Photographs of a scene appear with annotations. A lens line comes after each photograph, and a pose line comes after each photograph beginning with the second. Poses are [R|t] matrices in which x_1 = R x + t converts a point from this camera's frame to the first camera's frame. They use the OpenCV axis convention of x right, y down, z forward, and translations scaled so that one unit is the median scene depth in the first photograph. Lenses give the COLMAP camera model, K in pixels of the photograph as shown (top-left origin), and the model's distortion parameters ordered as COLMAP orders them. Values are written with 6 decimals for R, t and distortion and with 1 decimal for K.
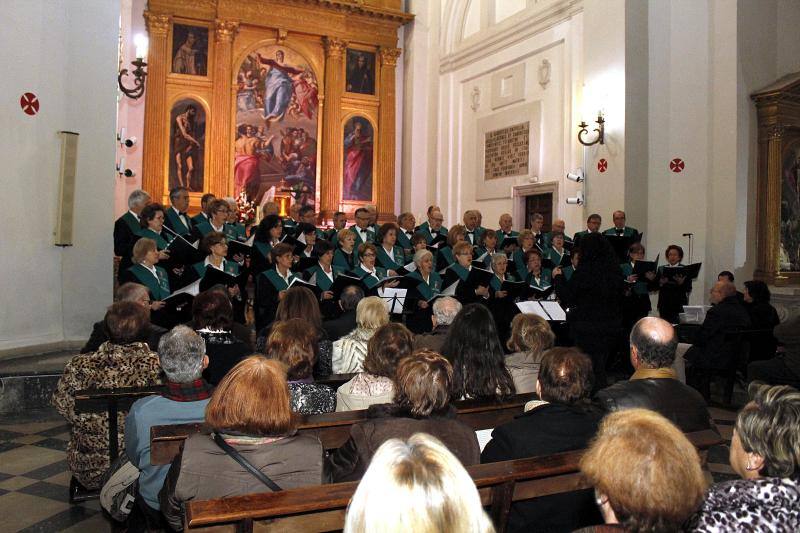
lens RADIAL K [[651.4, 0, 400.0], [0, 651.4, 266.5], [0, 0, 1]] dist [-0.171273, 0.135146]
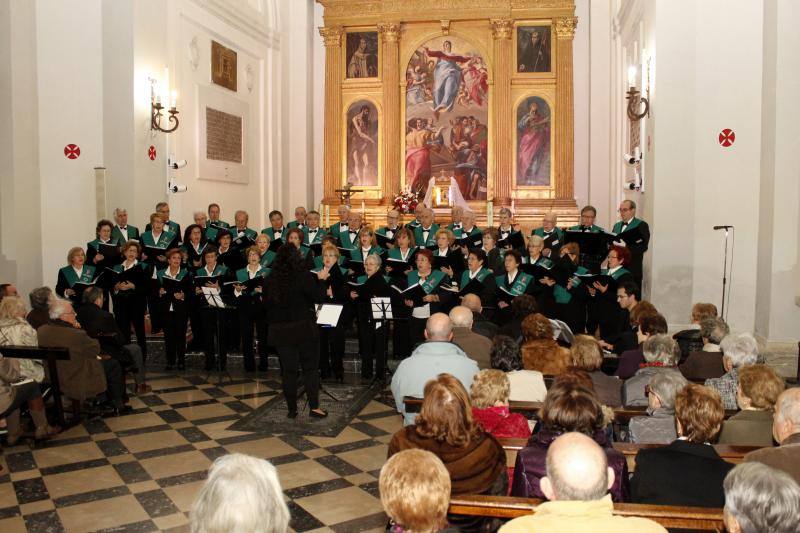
lens RADIAL K [[651.4, 0, 400.0], [0, 651.4, 266.5], [0, 0, 1]] dist [-0.171273, 0.135146]
pose [[0.828452, 0.020137, -0.559698, 0.324160], [0.005468, 0.999015, 0.044037, -0.026431], [0.560034, -0.039542, 0.827526, 0.105085]]
